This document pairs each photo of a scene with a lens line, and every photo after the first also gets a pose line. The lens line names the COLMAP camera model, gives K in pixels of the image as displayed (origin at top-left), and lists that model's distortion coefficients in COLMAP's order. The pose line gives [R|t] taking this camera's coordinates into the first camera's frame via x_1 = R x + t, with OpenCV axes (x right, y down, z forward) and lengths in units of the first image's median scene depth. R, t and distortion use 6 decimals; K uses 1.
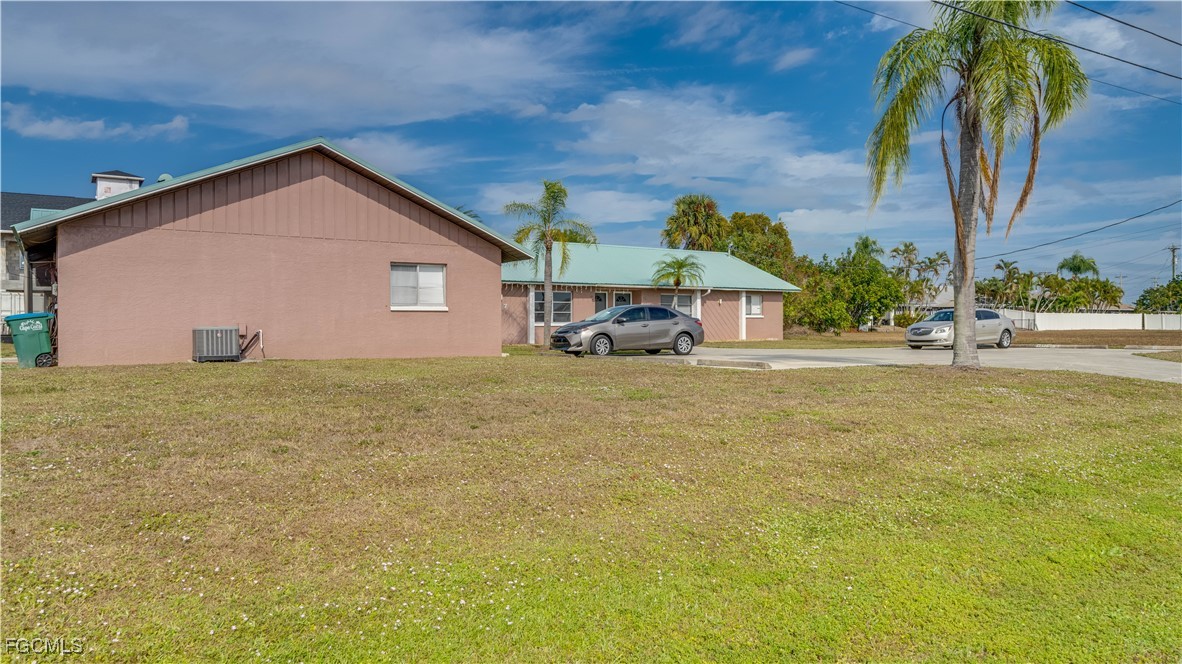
lens RADIAL K [[787.2, 0, 582.6], [0, 787.2, 330.6], [0, 0, 1]] dist [0.011886, -0.008909]
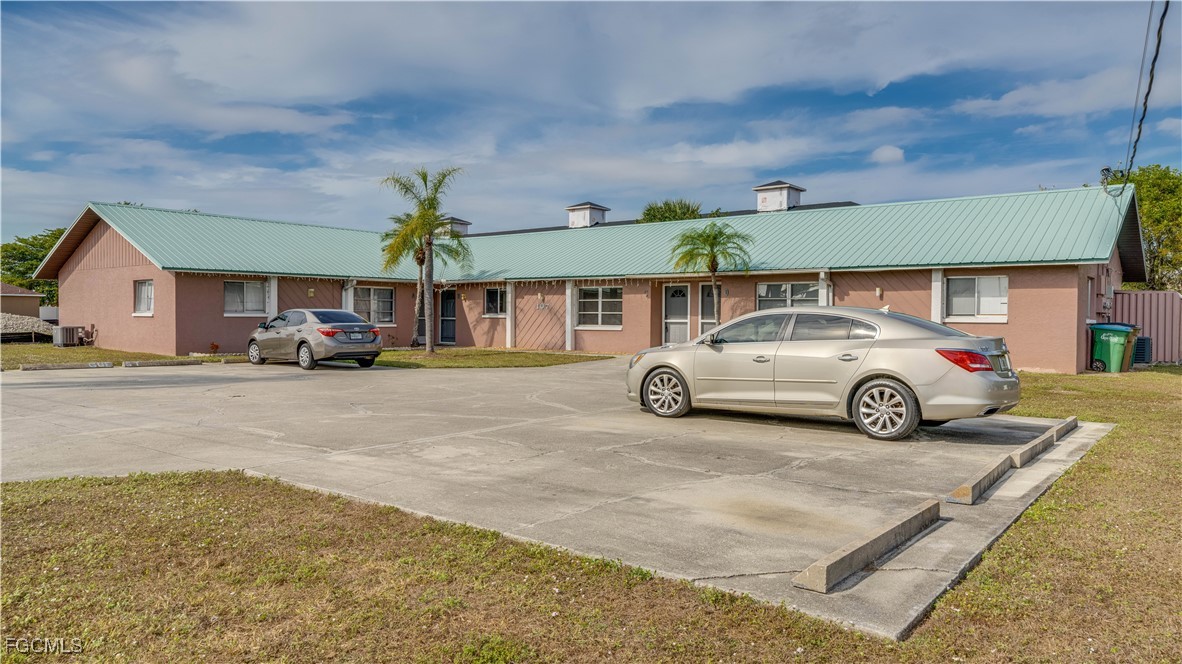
lens RADIAL K [[787.2, 0, 595.9], [0, 787.2, 330.0], [0, 0, 1]] dist [0.011886, -0.008909]
pose [[0.309071, 0.024741, -0.950717, 0.632178], [-0.013305, 0.999676, 0.021690, -0.020038], [0.950946, 0.005946, 0.309300, 0.645660]]
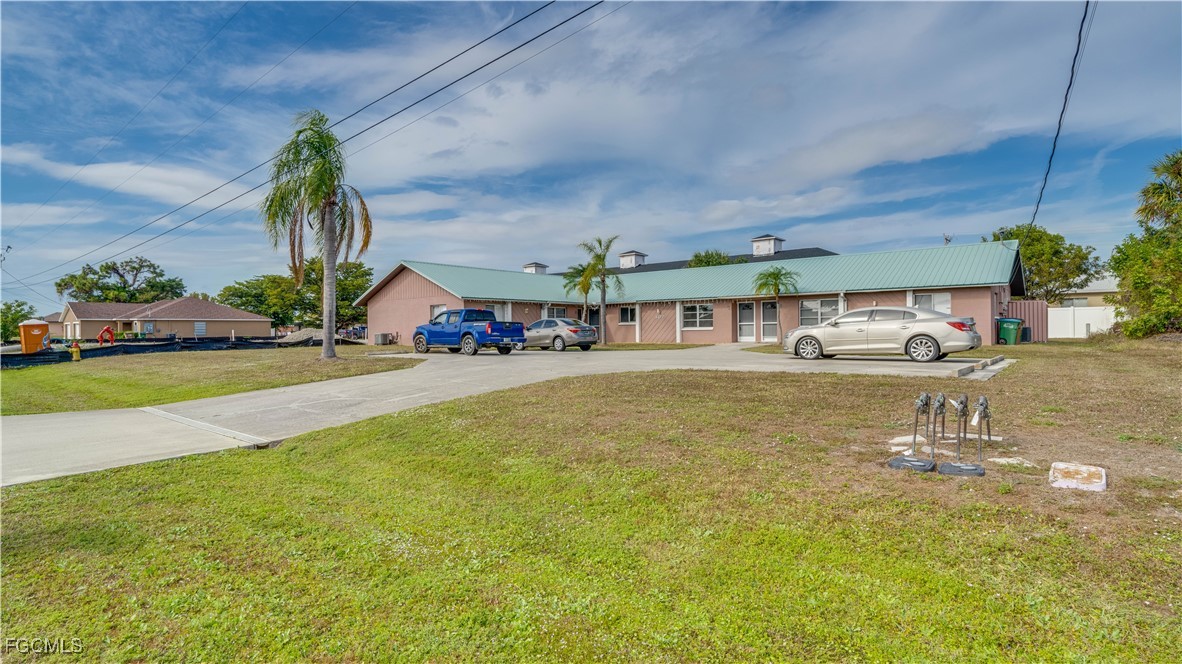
lens RADIAL K [[578.2, 0, 594.2], [0, 578.2, 336.1], [0, 0, 1]] dist [0.002790, 0.000697]
pose [[0.289800, 0.010476, -0.957030, 0.754751], [0.003211, 0.999924, 0.011918, -0.006569], [0.957082, -0.006527, 0.289744, 0.463733]]
